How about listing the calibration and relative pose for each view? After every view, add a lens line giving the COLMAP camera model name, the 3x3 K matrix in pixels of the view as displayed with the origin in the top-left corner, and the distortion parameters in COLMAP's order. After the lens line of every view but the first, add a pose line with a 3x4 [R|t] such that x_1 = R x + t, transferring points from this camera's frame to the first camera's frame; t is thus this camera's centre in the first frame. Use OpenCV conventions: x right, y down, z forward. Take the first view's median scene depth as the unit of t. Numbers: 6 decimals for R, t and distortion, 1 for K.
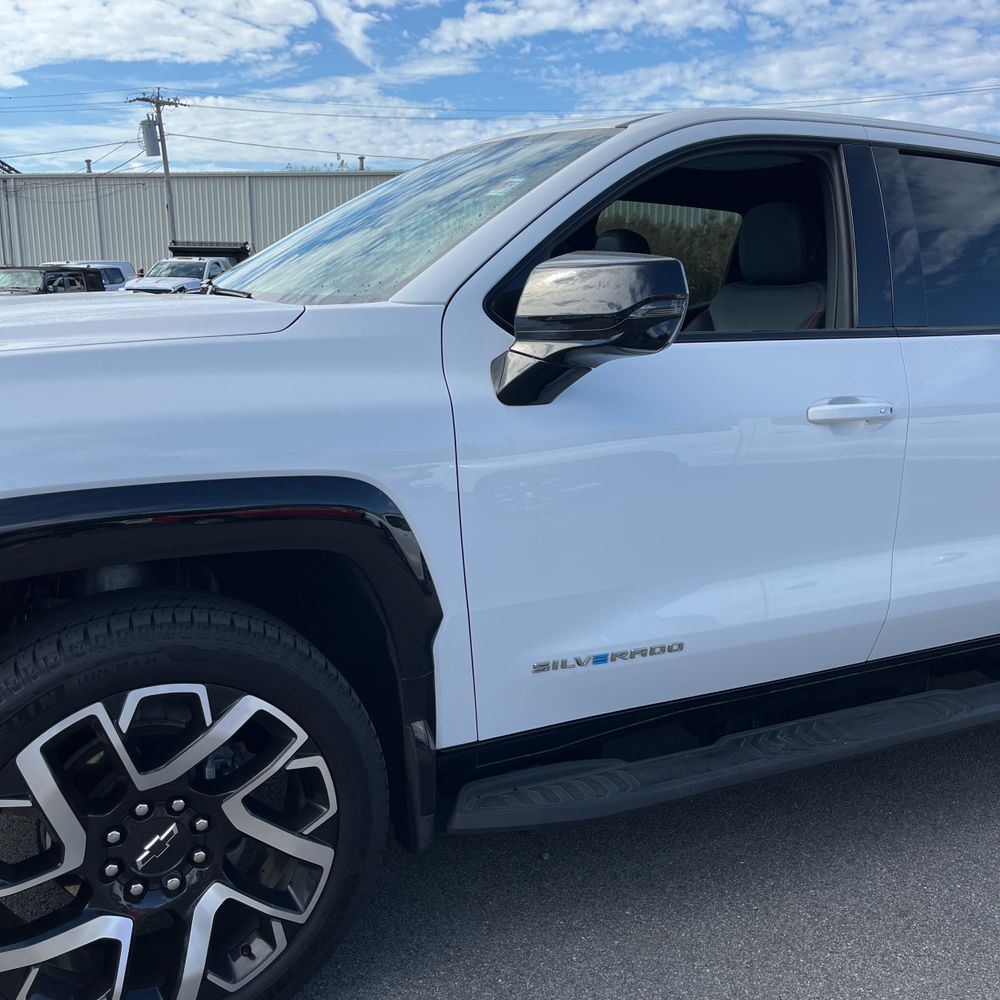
lens RADIAL K [[1026.7, 0, 497.5], [0, 1026.7, 500.4], [0, 0, 1]] dist [0.036643, 0.000000]
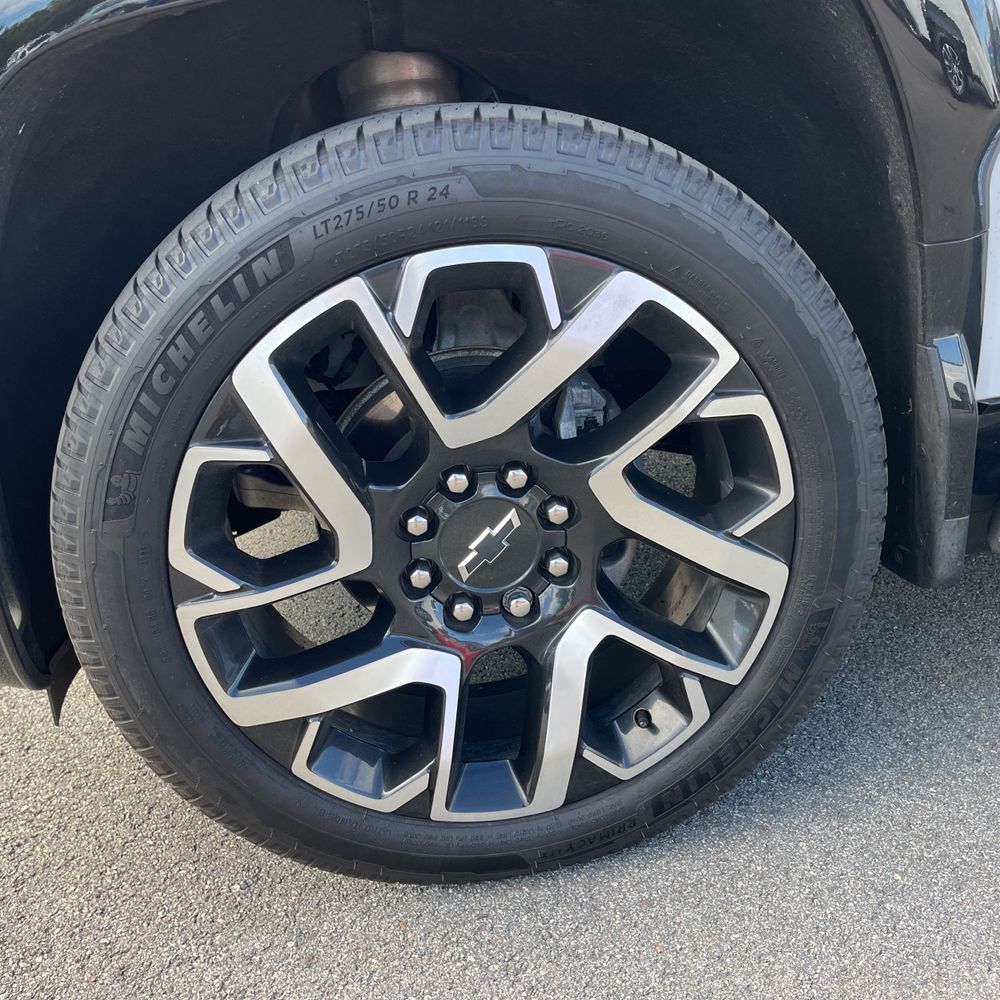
lens RADIAL K [[1026.7, 0, 500.8], [0, 1026.7, 497.9], [0, 0, 1]] dist [0.036643, 0.000000]
pose [[0.936215, 0.004636, -0.351396, -0.114509], [0.069428, 0.977765, 0.197875, 0.191384], [0.344500, -0.209651, 0.915077, 0.467790]]
